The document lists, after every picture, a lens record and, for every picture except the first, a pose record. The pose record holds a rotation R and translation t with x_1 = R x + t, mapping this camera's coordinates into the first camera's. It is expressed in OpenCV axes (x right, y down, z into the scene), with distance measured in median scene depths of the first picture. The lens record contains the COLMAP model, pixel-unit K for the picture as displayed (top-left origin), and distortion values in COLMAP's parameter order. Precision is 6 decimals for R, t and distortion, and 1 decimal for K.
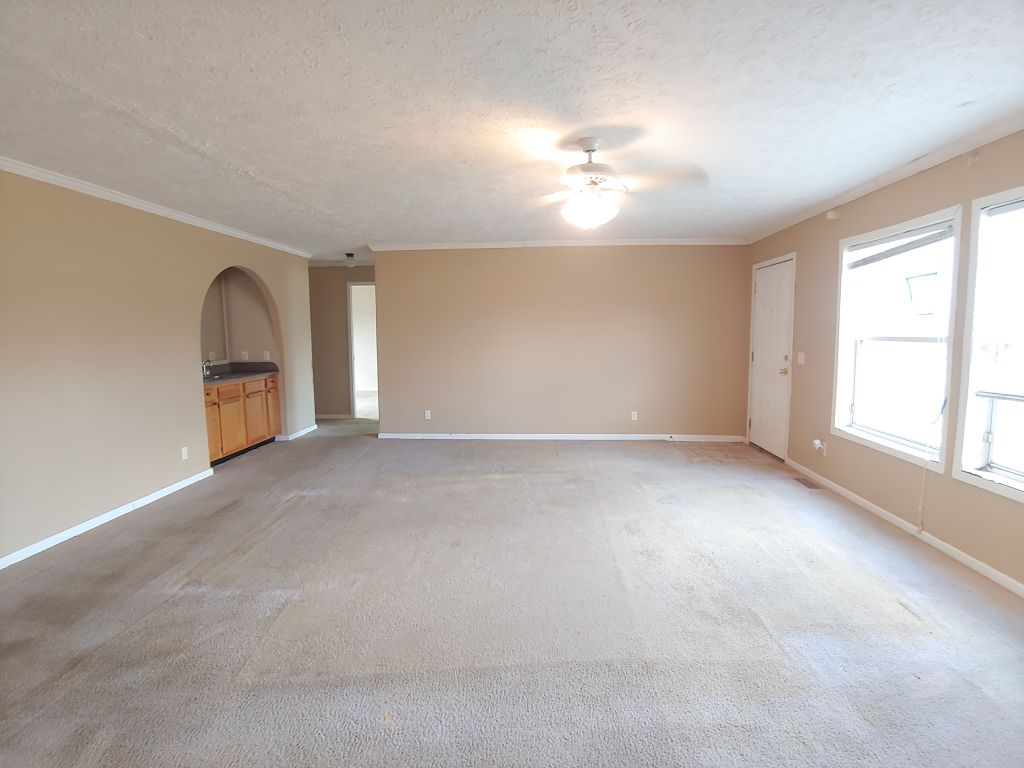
lens RADIAL K [[517.5, 0, 512.0], [0, 517.5, 384.0], [0, 0, 1]] dist [-0.005626, -0.000746]
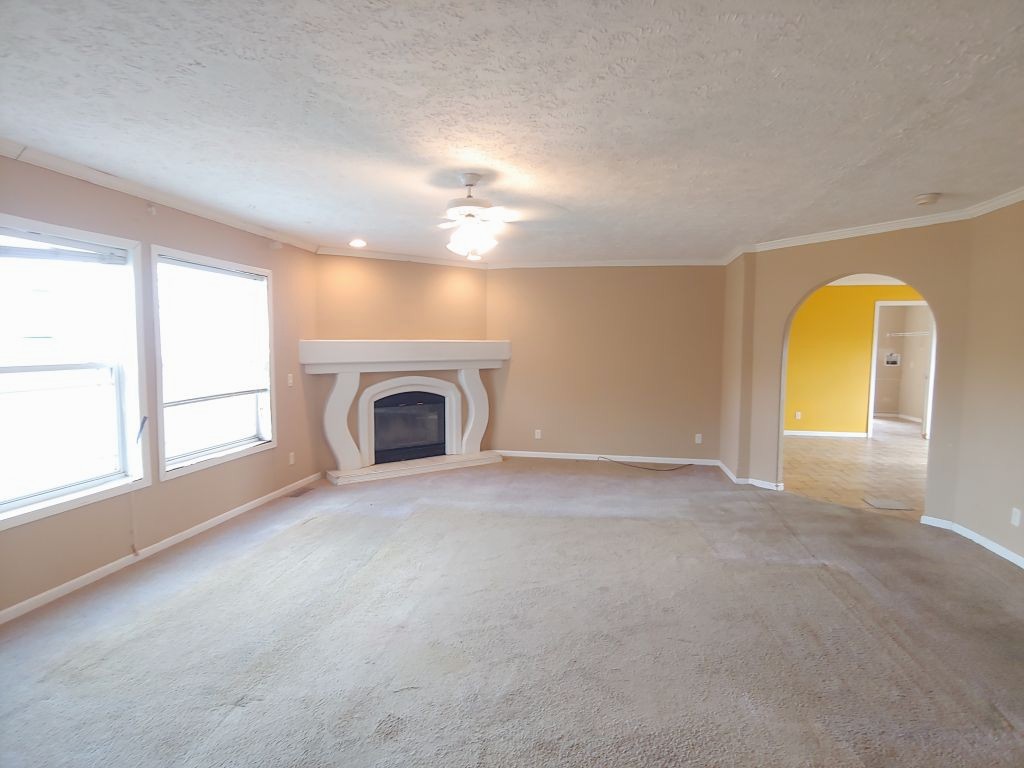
lens RADIAL K [[517.5, 0, 512.0], [0, 517.5, 384.0], [0, 0, 1]] dist [-0.005626, -0.000746]
pose [[-0.993154, -0.000149, 0.116815, -0.059593], [0.020925, 0.983597, 0.179162, -0.229943], [-0.114925, 0.180380, -0.976860, 2.056065]]
